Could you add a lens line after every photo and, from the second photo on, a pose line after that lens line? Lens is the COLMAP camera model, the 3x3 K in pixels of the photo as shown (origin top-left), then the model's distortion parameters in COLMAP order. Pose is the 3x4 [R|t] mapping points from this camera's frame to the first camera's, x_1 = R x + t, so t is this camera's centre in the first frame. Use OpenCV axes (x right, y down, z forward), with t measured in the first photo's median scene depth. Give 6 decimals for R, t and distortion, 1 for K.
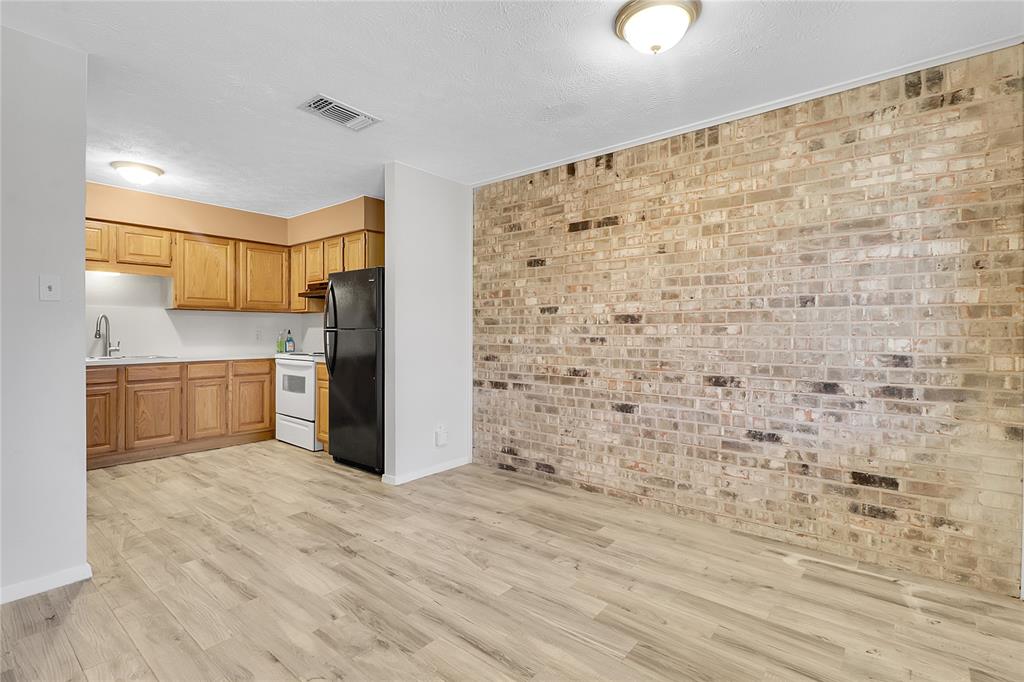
lens RADIAL K [[476.6, 0, 508.6], [0, 476.6, 329.1], [0, 0, 1]] dist [0.001349, -0.013700]
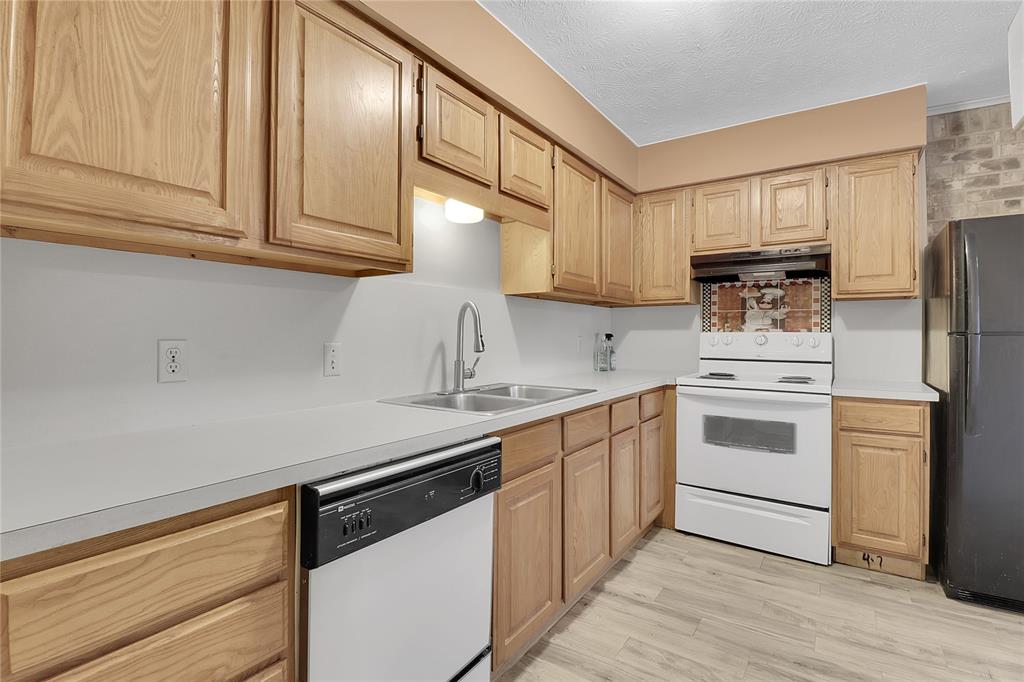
lens RADIAL K [[476.6, 0, 508.6], [0, 476.6, 329.1], [0, 0, 1]] dist [0.001349, -0.013700]
pose [[0.997365, 0.003764, 0.072455, -0.725361], [-0.003610, 0.999991, -0.002259, -0.001785], [-0.072463, 0.001991, 0.997369, 0.456065]]
